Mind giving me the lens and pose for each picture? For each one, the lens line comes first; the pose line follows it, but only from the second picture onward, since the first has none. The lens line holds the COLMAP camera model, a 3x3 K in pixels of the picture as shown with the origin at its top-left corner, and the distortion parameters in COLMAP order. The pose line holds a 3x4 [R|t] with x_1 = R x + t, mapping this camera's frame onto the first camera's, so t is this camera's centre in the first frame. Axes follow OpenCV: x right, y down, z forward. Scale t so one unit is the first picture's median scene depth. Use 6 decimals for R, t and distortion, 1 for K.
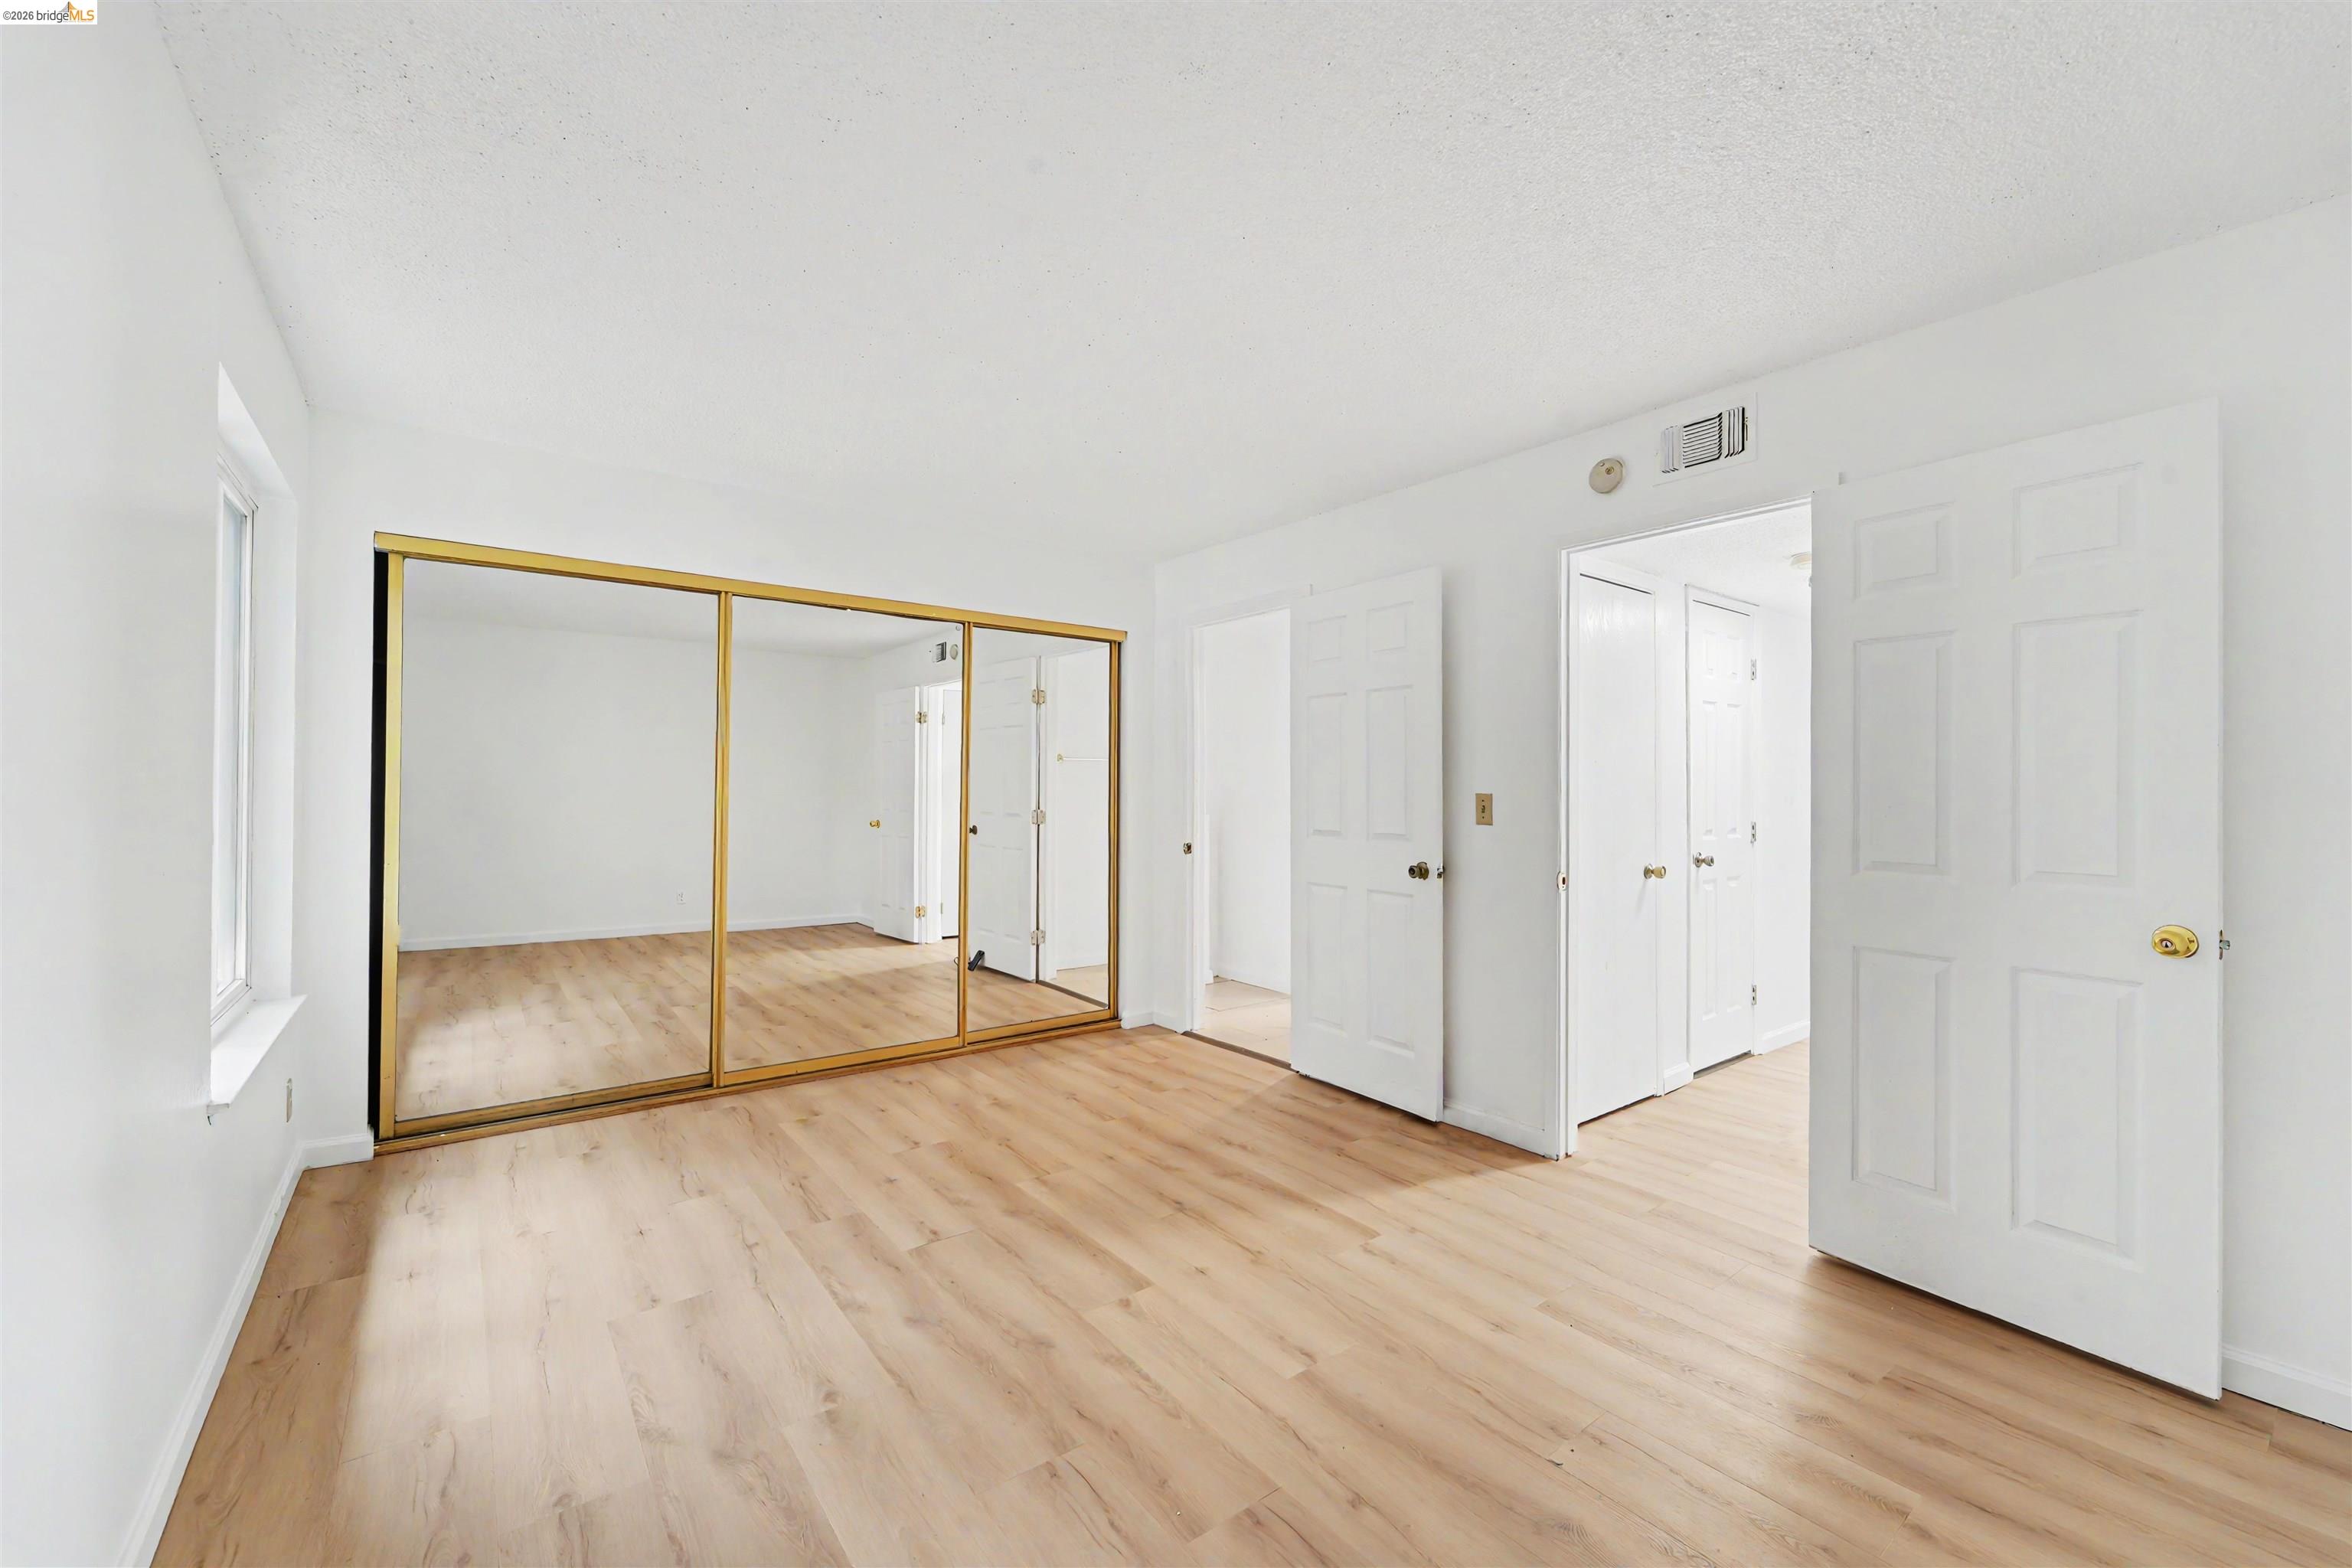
lens RADIAL K [[945.1, 0, 1172.0], [0, 945.1, 780.8], [0, 0, 1]] dist [0.003250, -0.001951]
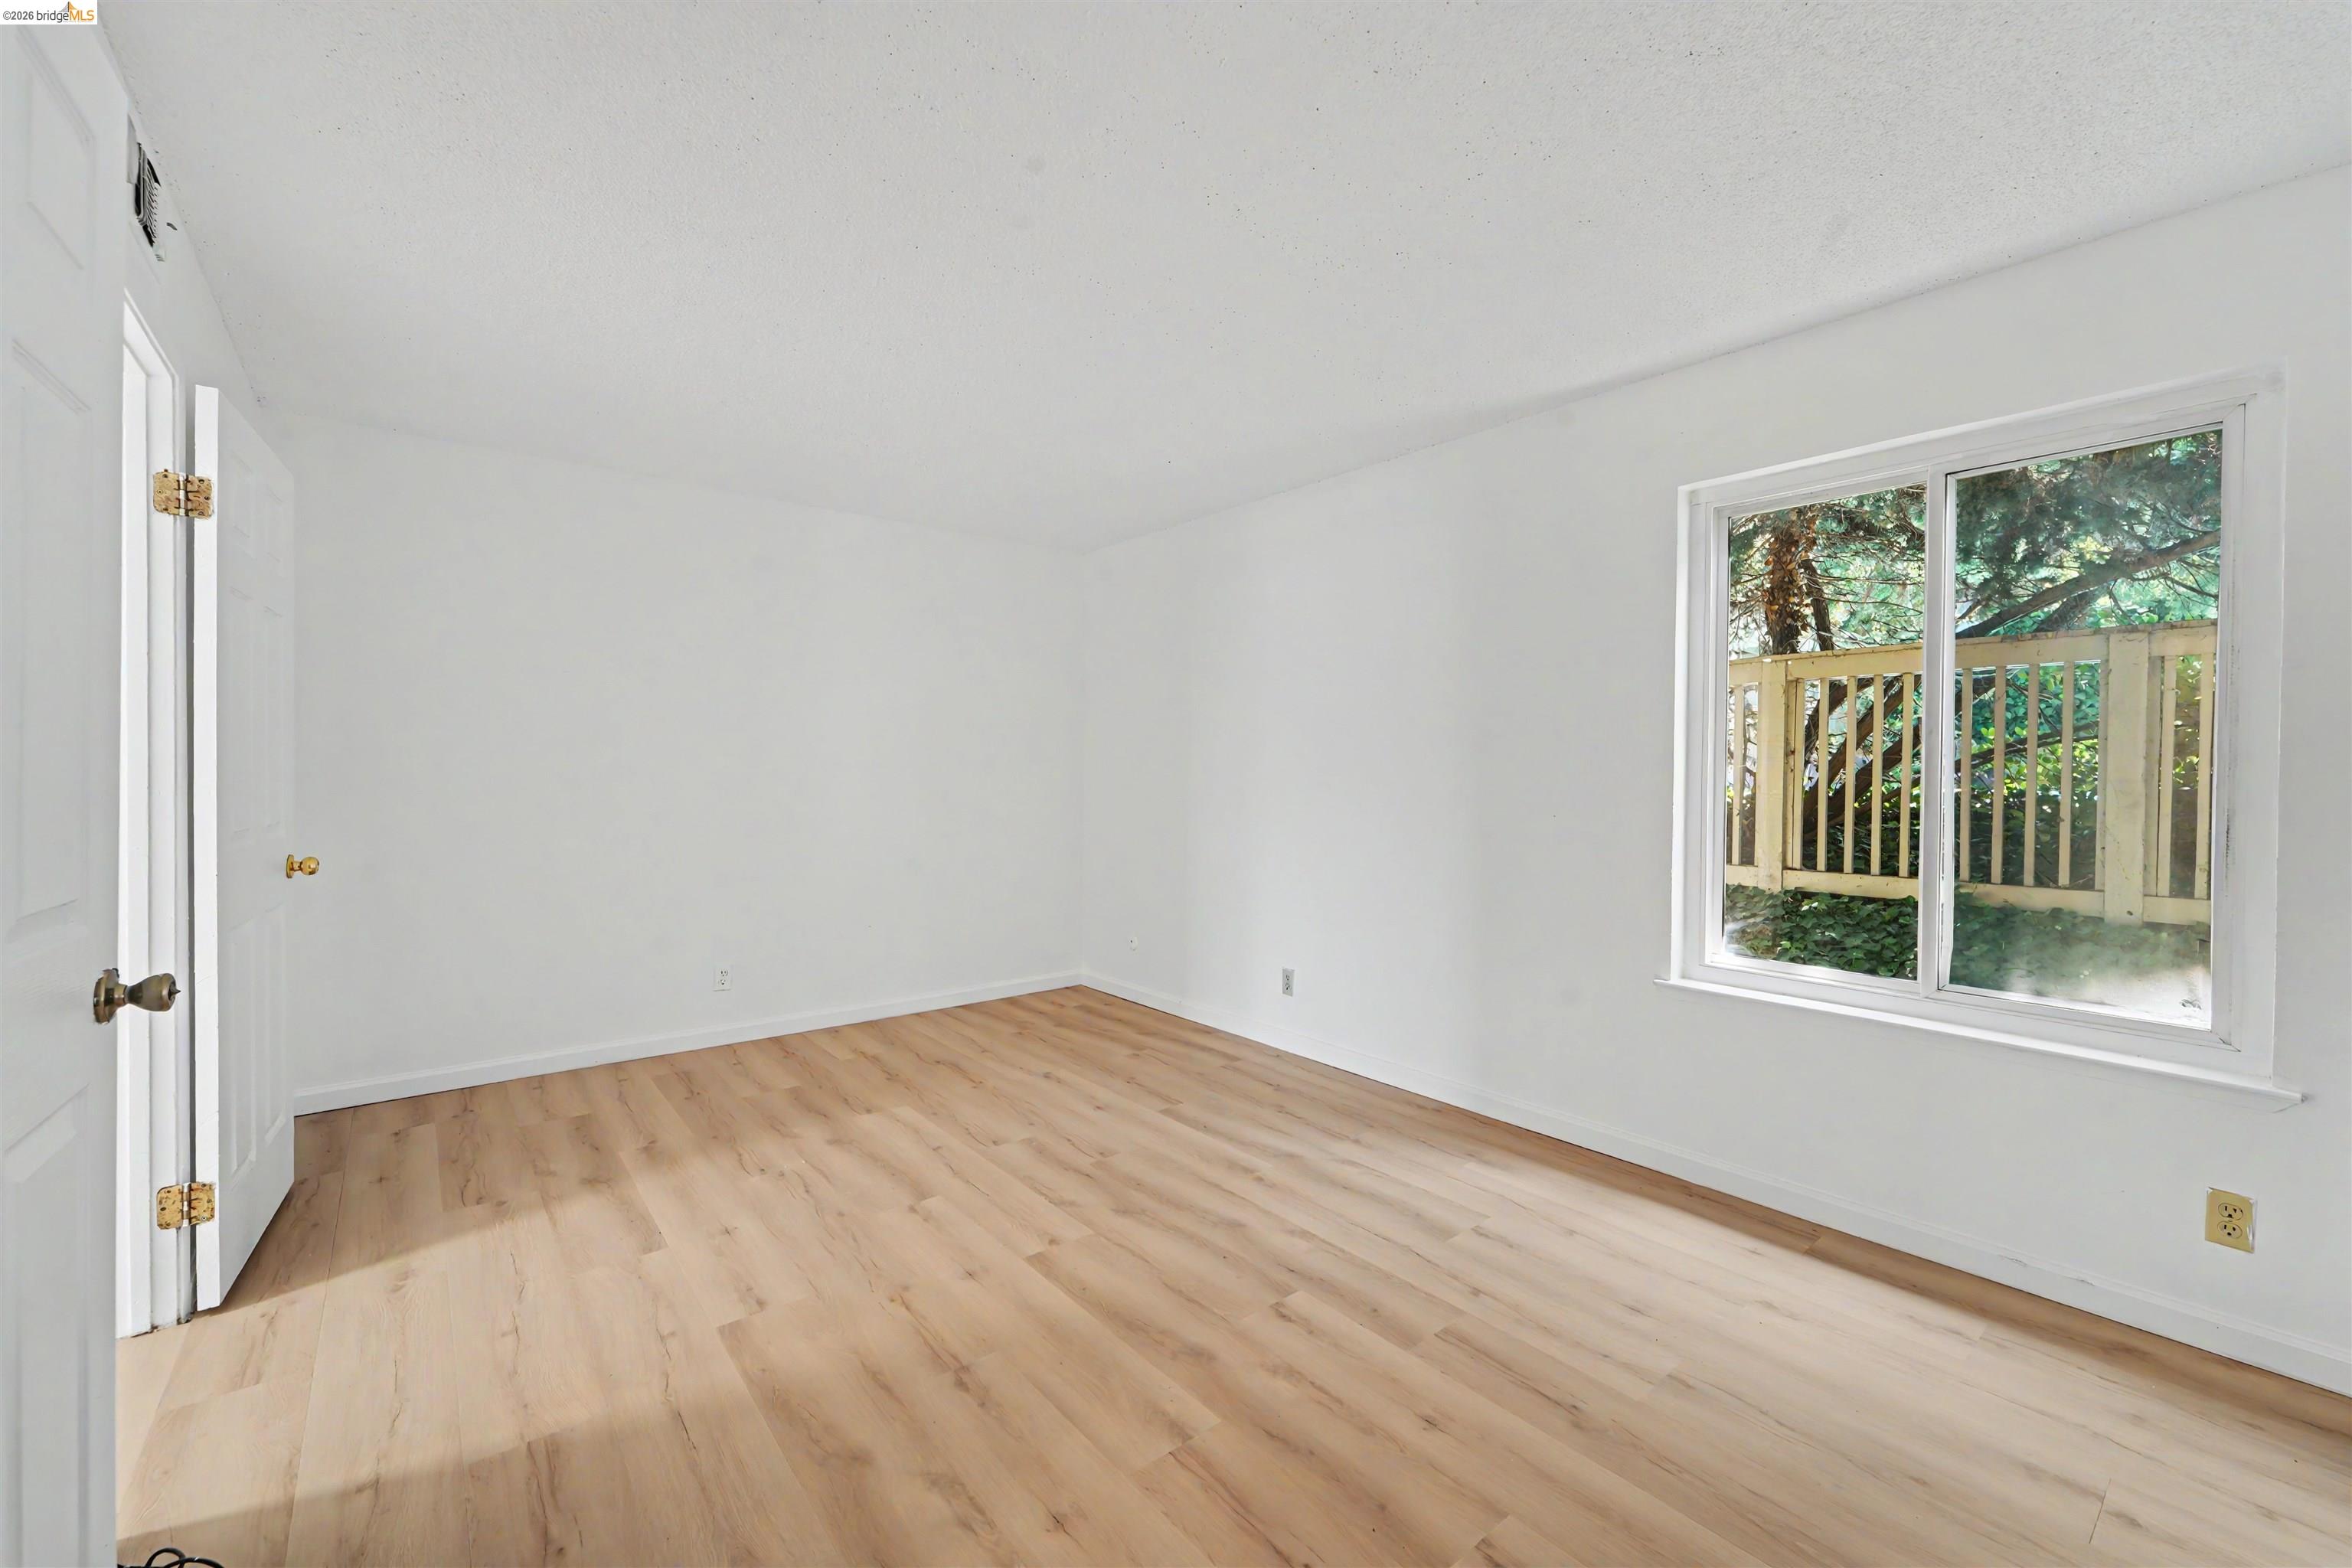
lens RADIAL K [[945.1, 0, 1172.5], [0, 945.1, 784.4], [0, 0, 1]] dist [0.003250, -0.001951]
pose [[-0.999422, -0.013003, -0.031411, -0.134903], [-0.013138, 0.999905, 0.004071, 0.022924], [0.031355, 0.004482, -0.999498, 1.950120]]
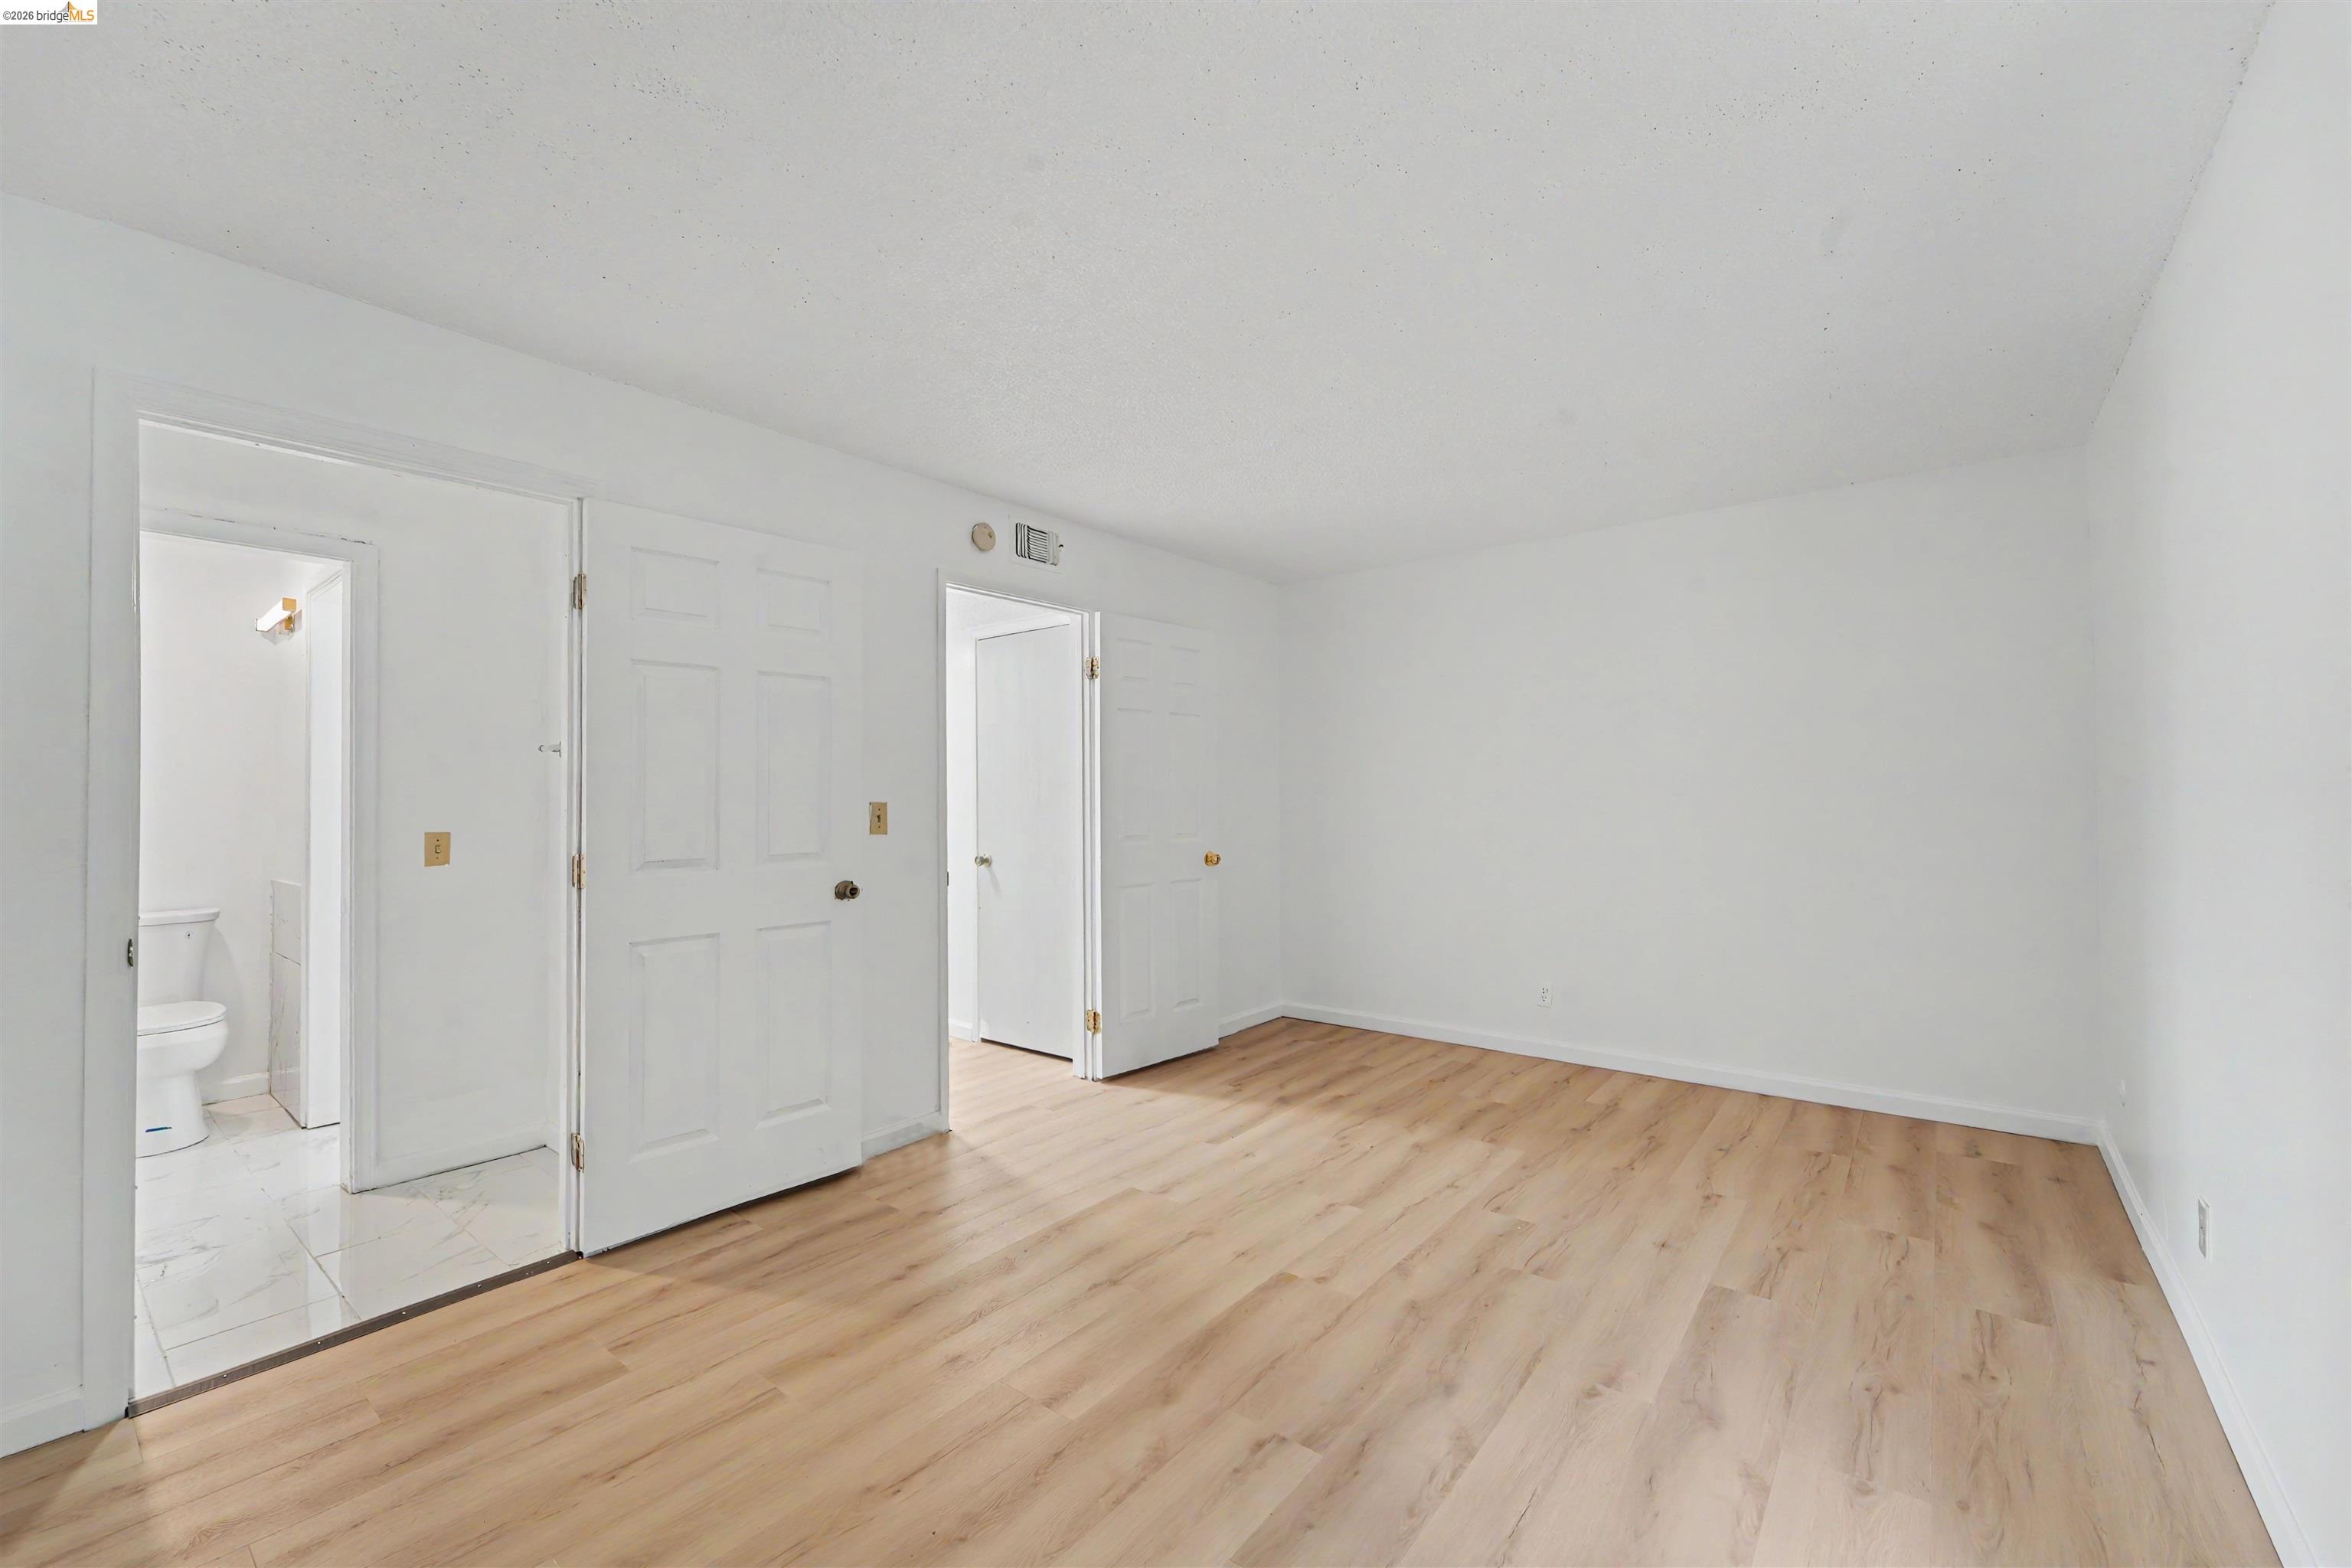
lens RADIAL K [[945.1, 0, 1195.3], [0, 945.1, 778.1], [0, 0, 1]] dist [0.003250, -0.001951]
pose [[-0.251052, 0.015056, 0.967857, -0.984176], [-0.001827, 0.999870, -0.016028, 0.005795], [-0.967972, -0.005792, -0.250992, 1.318383]]
